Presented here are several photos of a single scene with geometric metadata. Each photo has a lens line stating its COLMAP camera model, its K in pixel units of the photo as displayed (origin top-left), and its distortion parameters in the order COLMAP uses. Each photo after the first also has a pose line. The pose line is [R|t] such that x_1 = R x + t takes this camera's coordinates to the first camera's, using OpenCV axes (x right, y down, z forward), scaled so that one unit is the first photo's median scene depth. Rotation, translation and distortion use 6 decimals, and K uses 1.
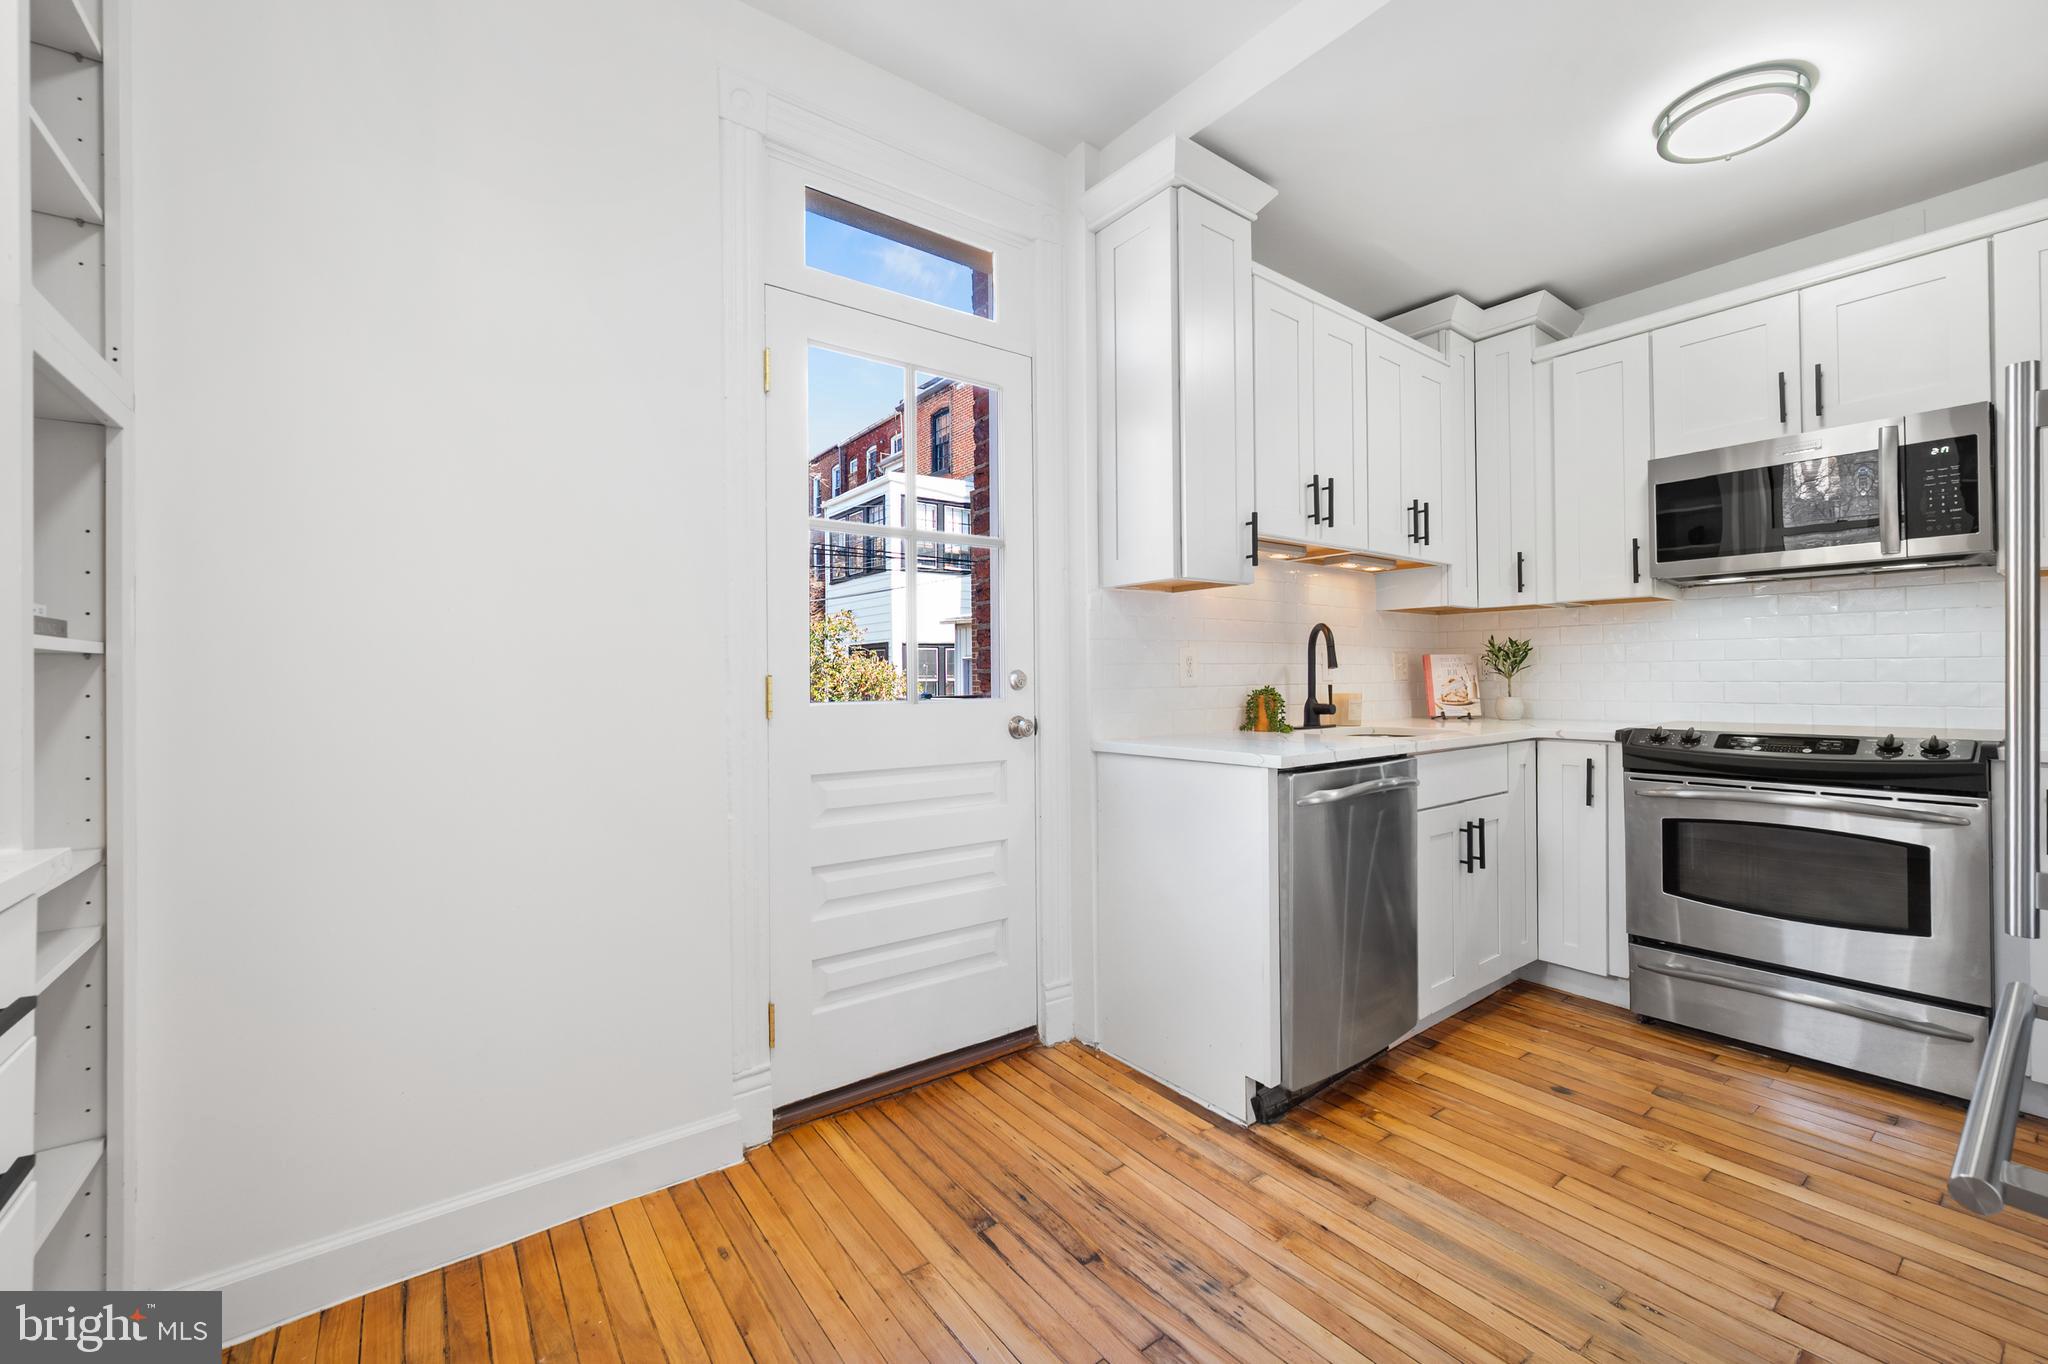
lens RADIAL K [[811.6, 0, 1033.3], [0, 811.6, 674.1], [0, 0, 1]] dist [-0.000731, 0.000373]
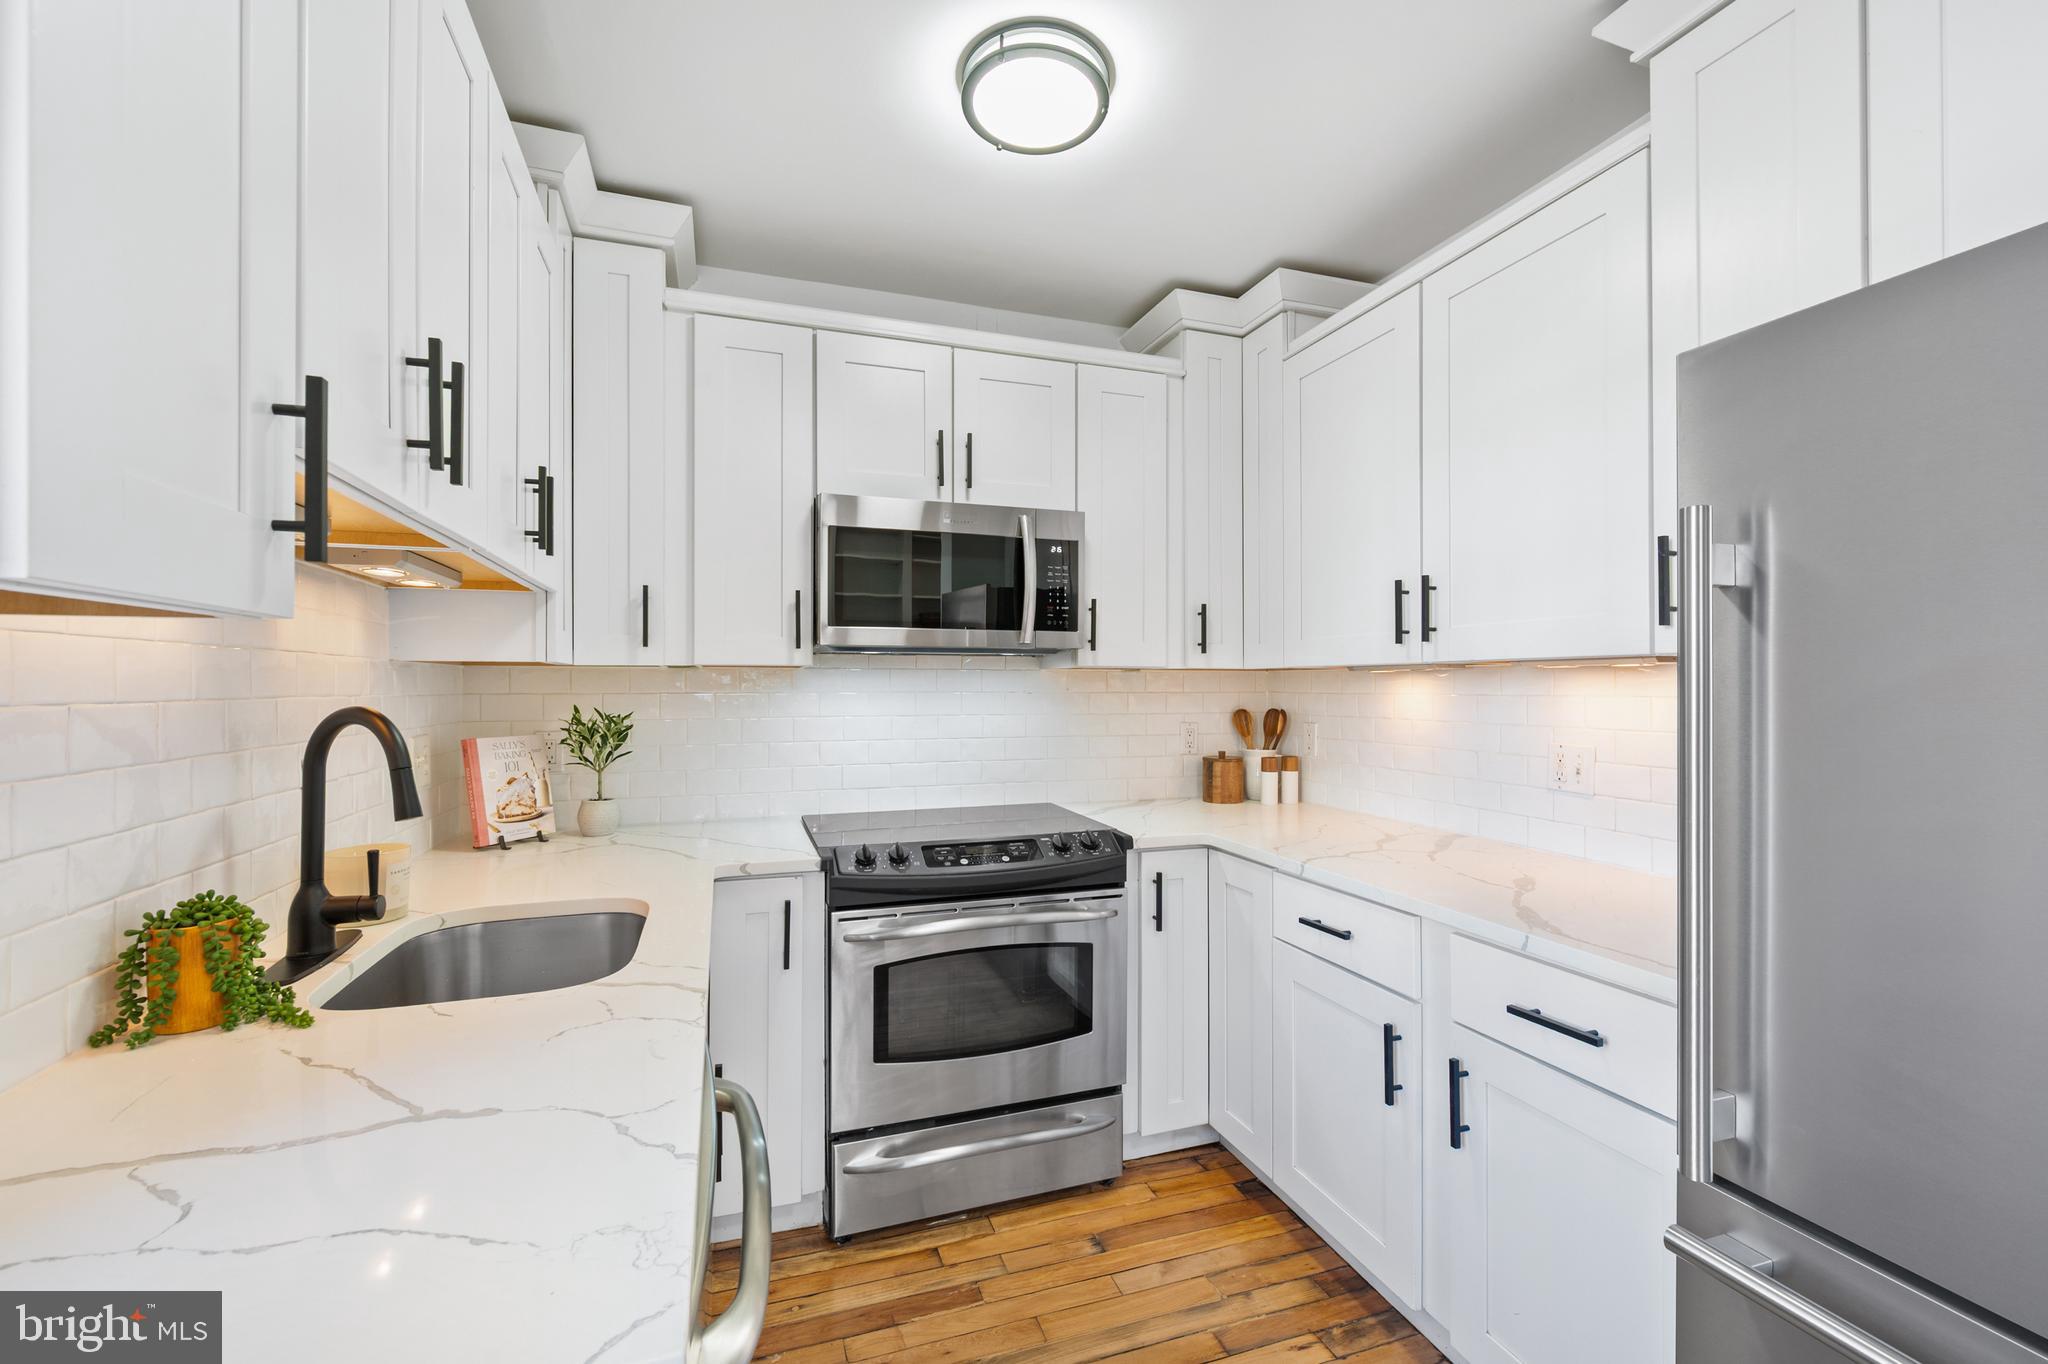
lens RADIAL K [[836.3, 0, 1007.0], [0, 836.3, 679.4], [0, 0, 1]] dist [-0.002244, -0.000339]
pose [[0.325540, 0.013266, 0.945435, 0.057999], [-0.002493, 0.999910, -0.013172, -0.070317], [-0.945525, 0.001931, 0.325544, 0.533683]]
